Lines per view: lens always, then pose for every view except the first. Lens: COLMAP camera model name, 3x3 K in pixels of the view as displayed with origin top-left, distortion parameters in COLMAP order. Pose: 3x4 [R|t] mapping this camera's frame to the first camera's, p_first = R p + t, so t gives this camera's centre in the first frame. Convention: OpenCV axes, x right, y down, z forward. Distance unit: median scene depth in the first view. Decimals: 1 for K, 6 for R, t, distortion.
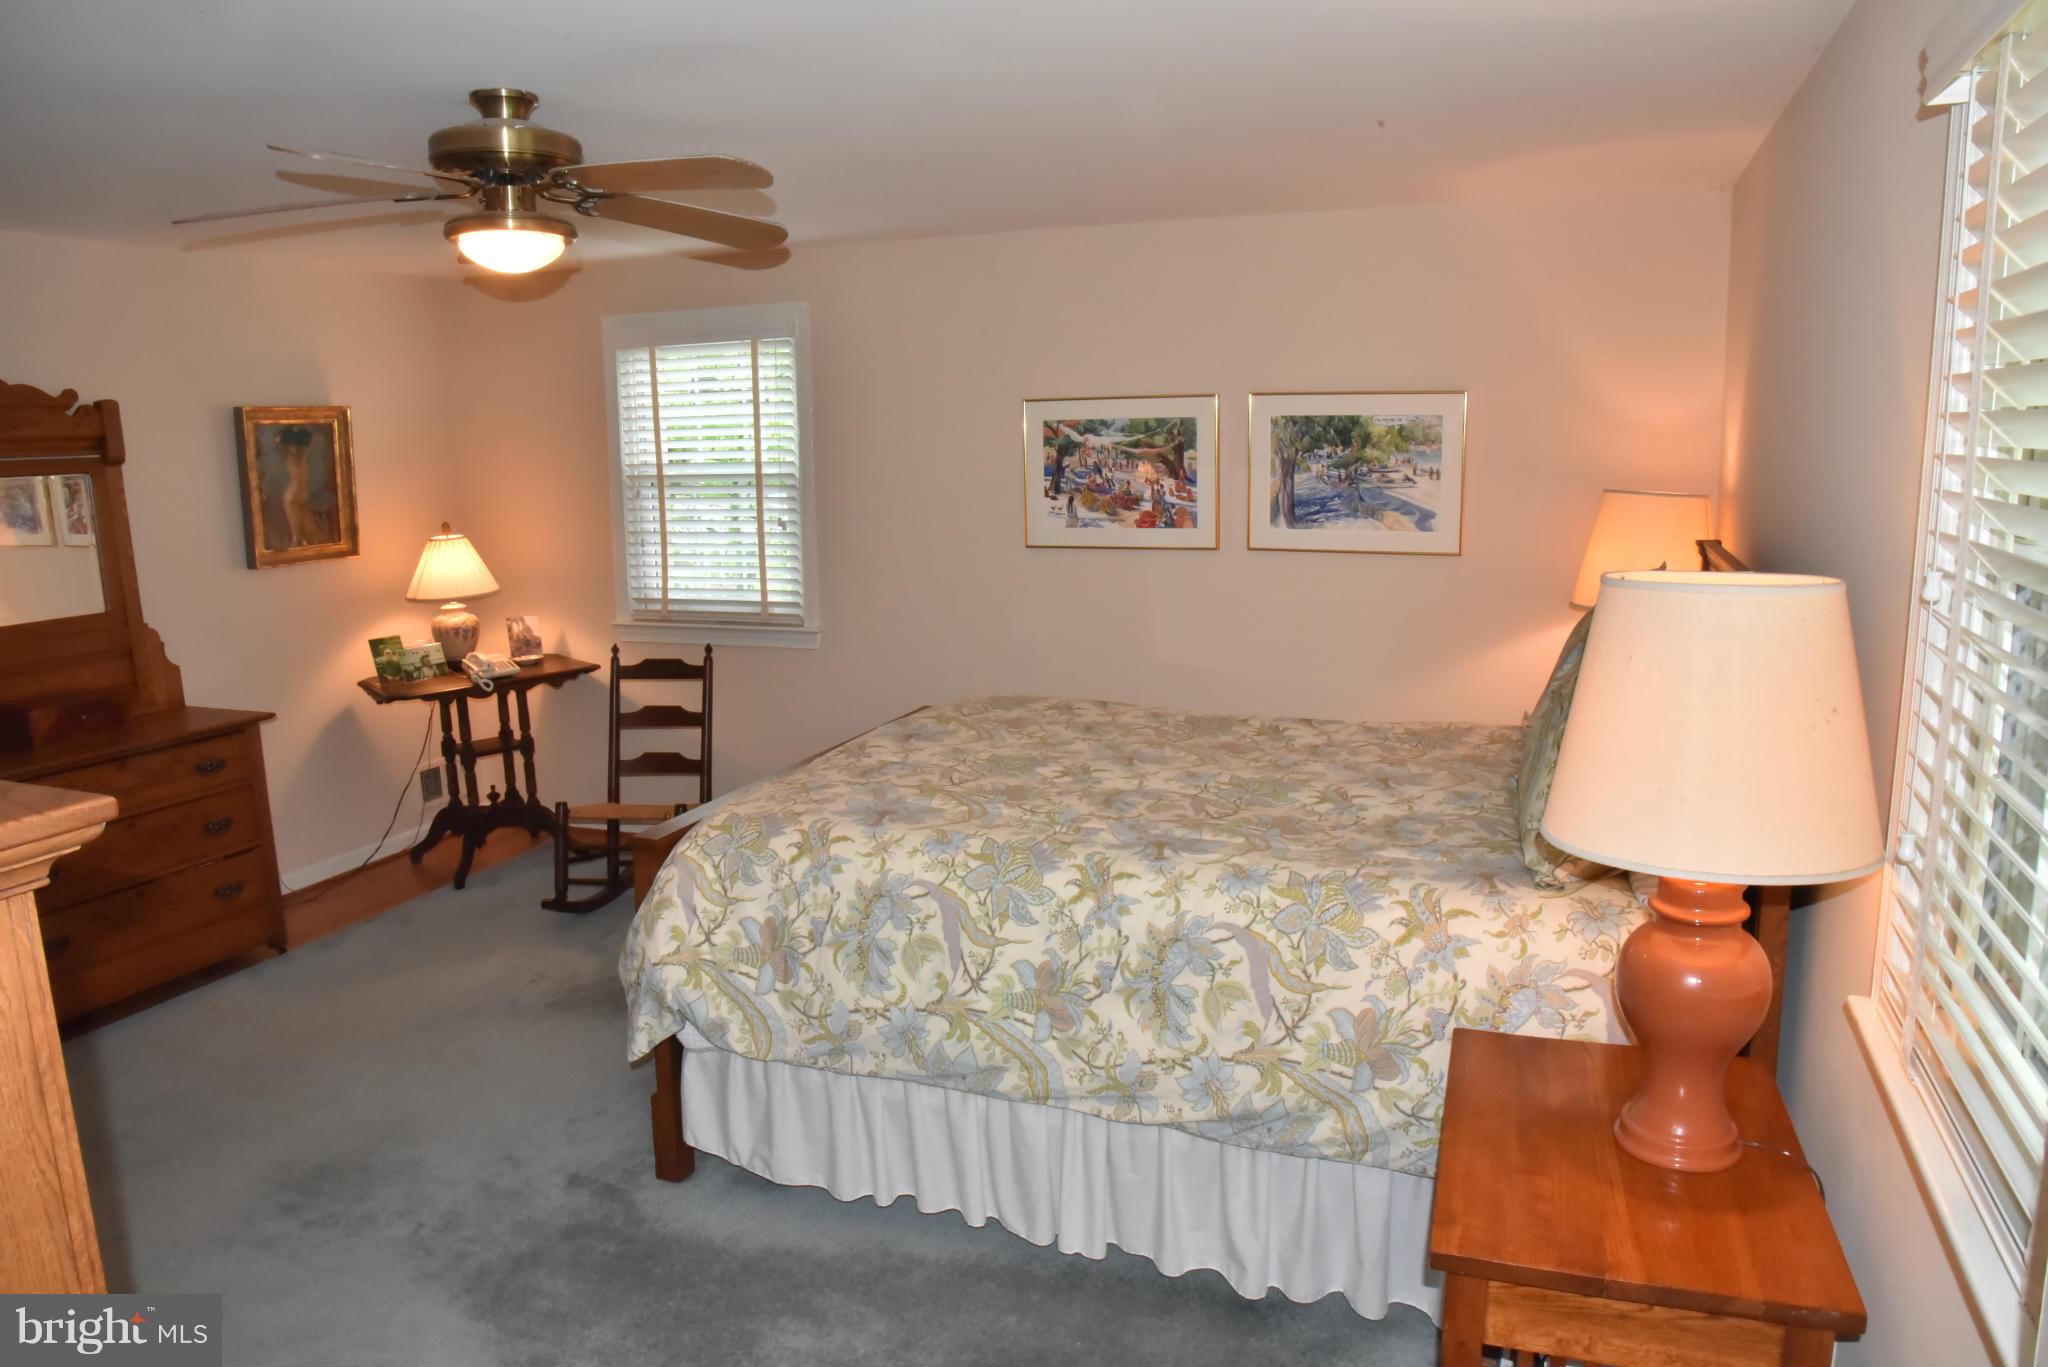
lens RADIAL K [[1394.3, 0, 1024.2], [0, 1394.3, 672.4], [0, 0, 1]] dist [-0.114704, 0.066550]
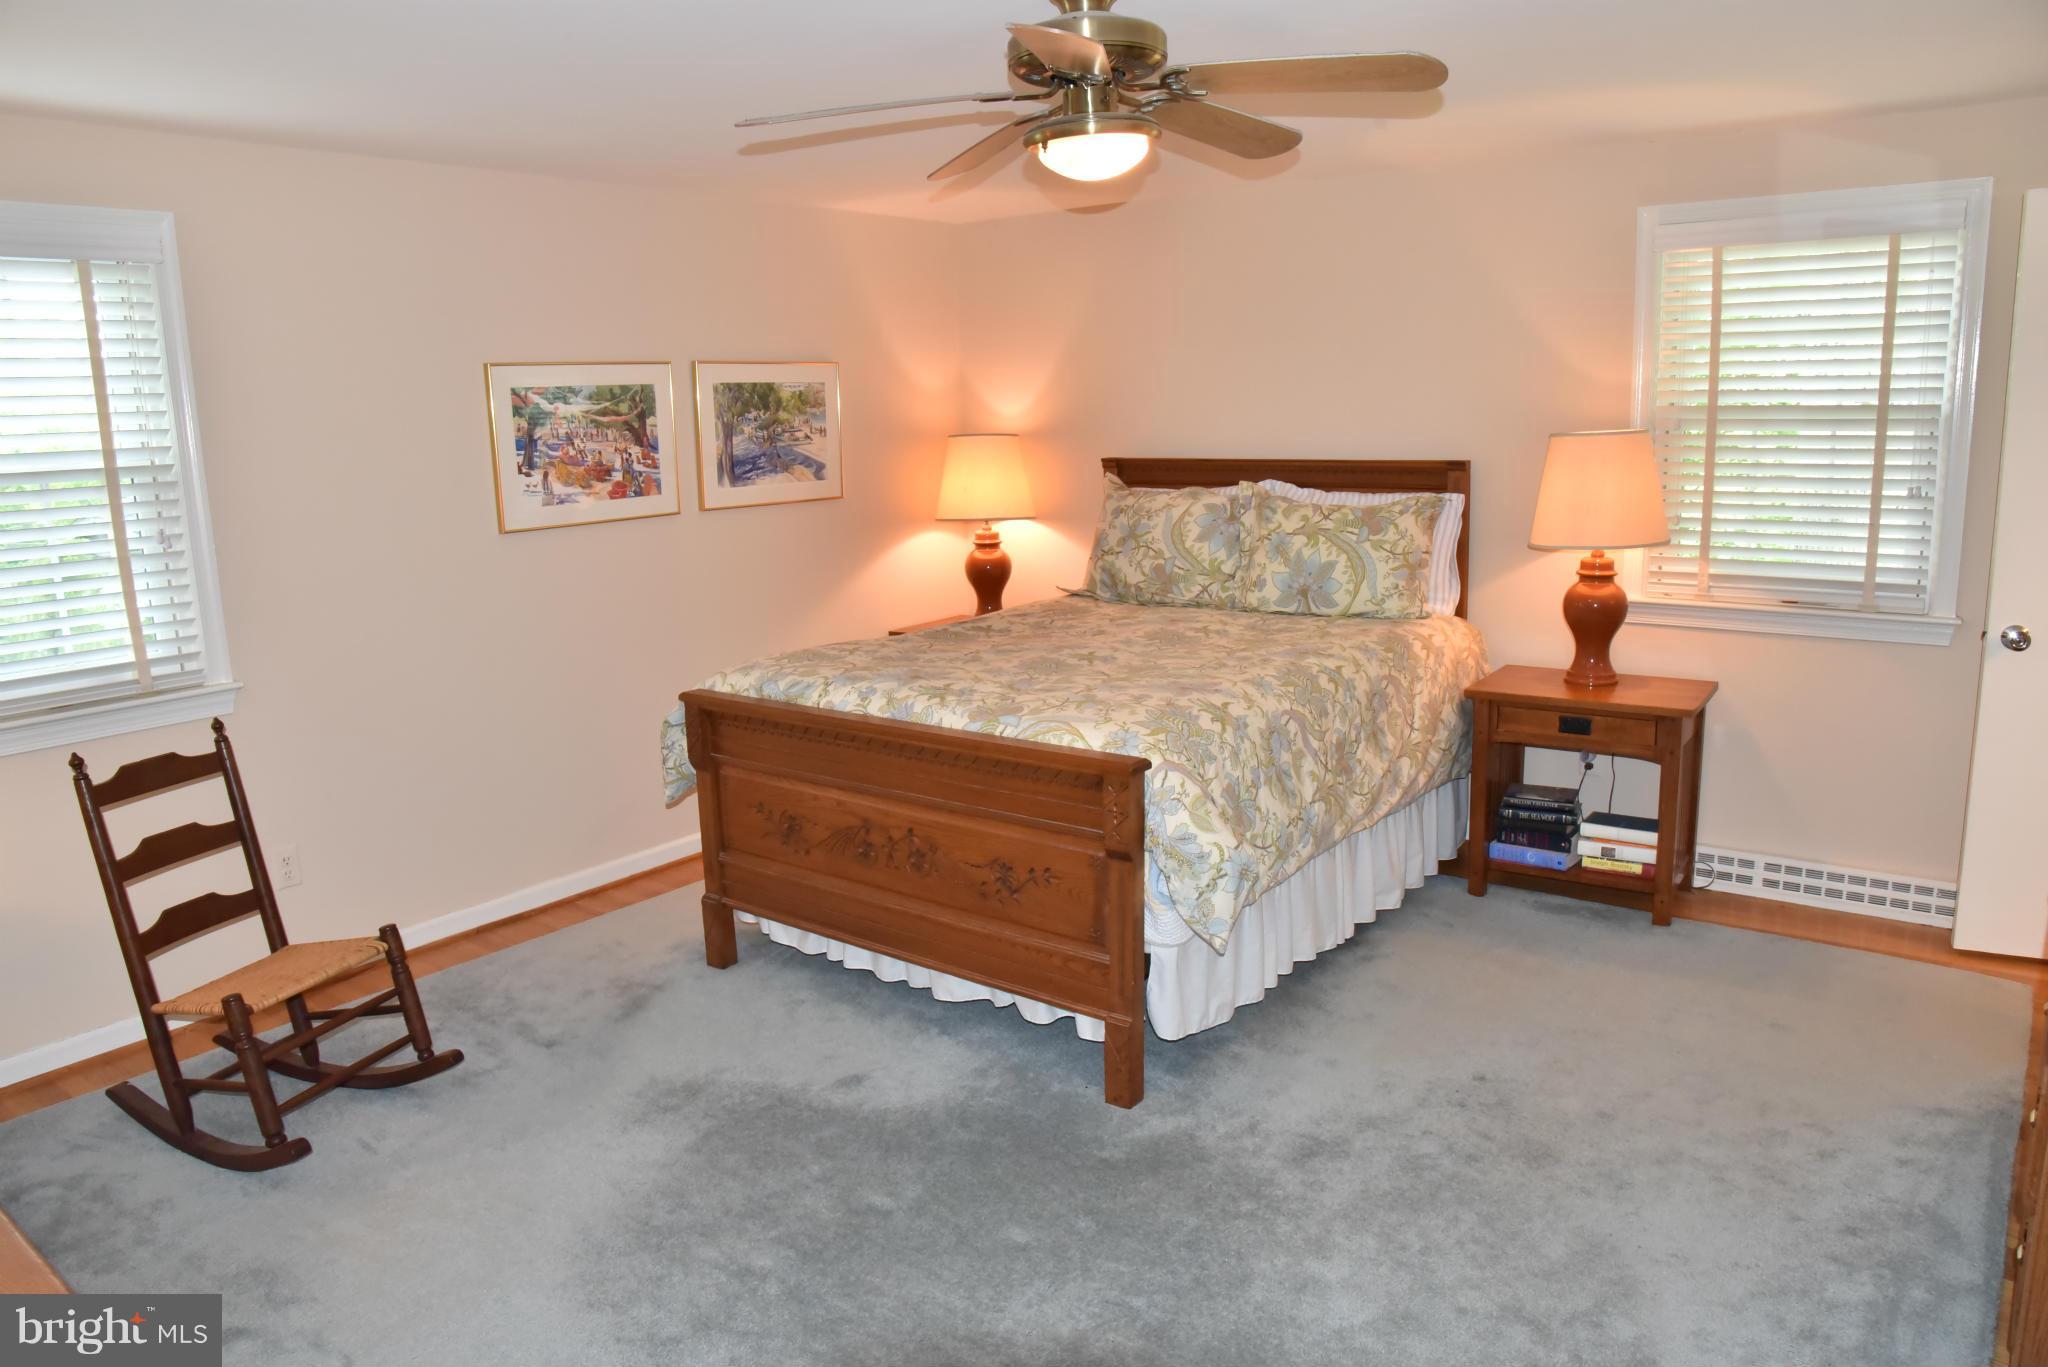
lens RADIAL K [[1394.3, 0, 1024.2], [0, 1394.3, 672.4], [0, 0, 1]] dist [-0.114704, 0.066550]
pose [[0.276900, -0.172681, 0.945255, -0.770287], [0.187642, 0.974499, 0.123056, -0.051639], [-0.942400, 0.143295, 0.302241, 0.465775]]
